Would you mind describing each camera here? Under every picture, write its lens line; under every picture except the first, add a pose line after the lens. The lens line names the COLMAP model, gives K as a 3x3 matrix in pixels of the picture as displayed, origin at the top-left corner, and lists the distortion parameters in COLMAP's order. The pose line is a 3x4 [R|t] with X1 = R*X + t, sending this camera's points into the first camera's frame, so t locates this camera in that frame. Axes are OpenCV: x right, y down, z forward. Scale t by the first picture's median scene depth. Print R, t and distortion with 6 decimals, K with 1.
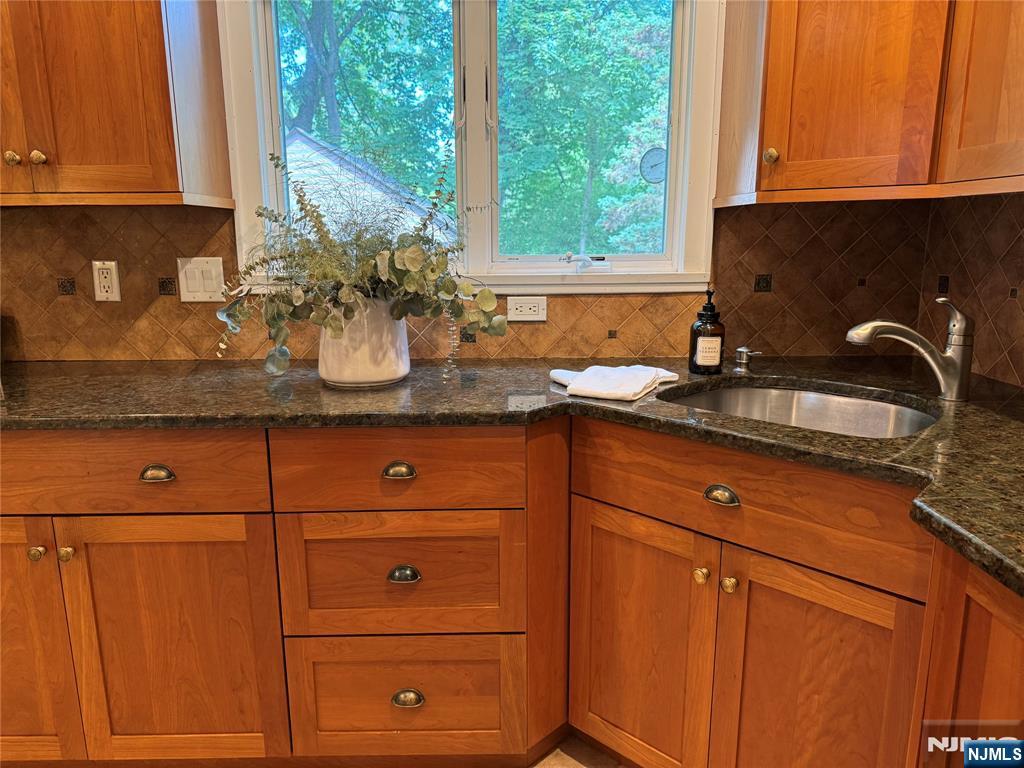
lens RADIAL K [[713.2, 0, 516.6], [0, 713.2, 389.1], [0, 0, 1]] dist [0.097433, -0.132064]
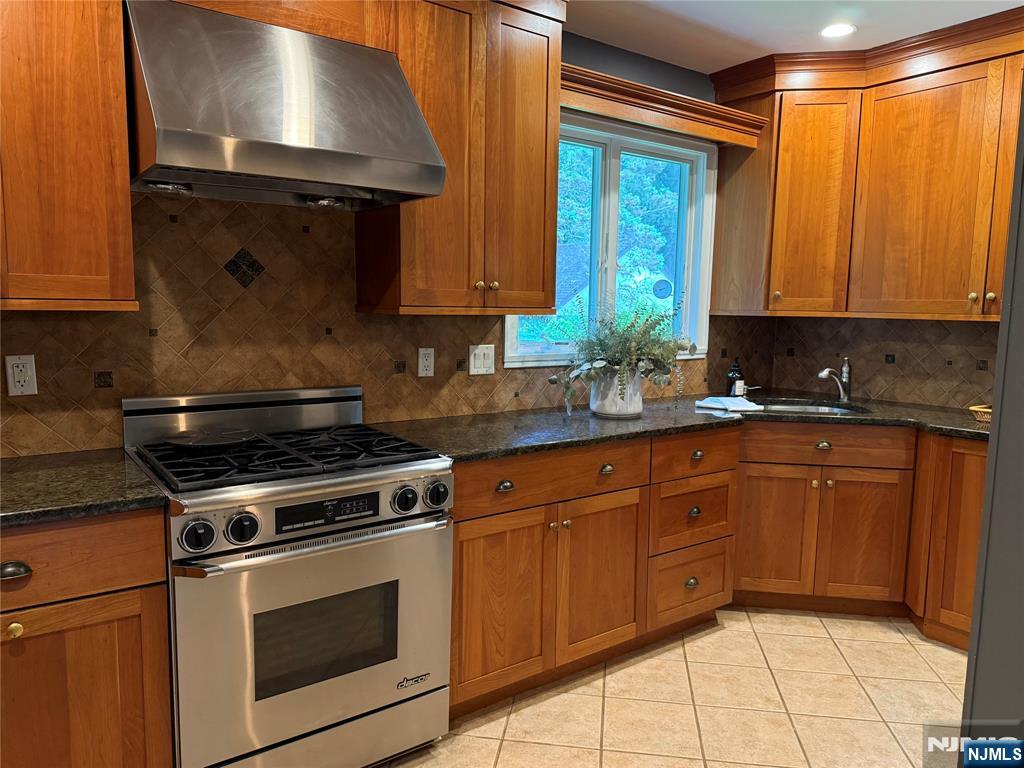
lens RADIAL K [[713.2, 0, 516.6], [0, 713.2, 389.1], [0, 0, 1]] dist [0.097433, -0.132064]
pose [[0.814705, -0.050750, 0.577651, -1.248159], [0.104524, 0.992699, -0.060203, 0.004825], [-0.570378, 0.109426, 0.814061, -0.229161]]
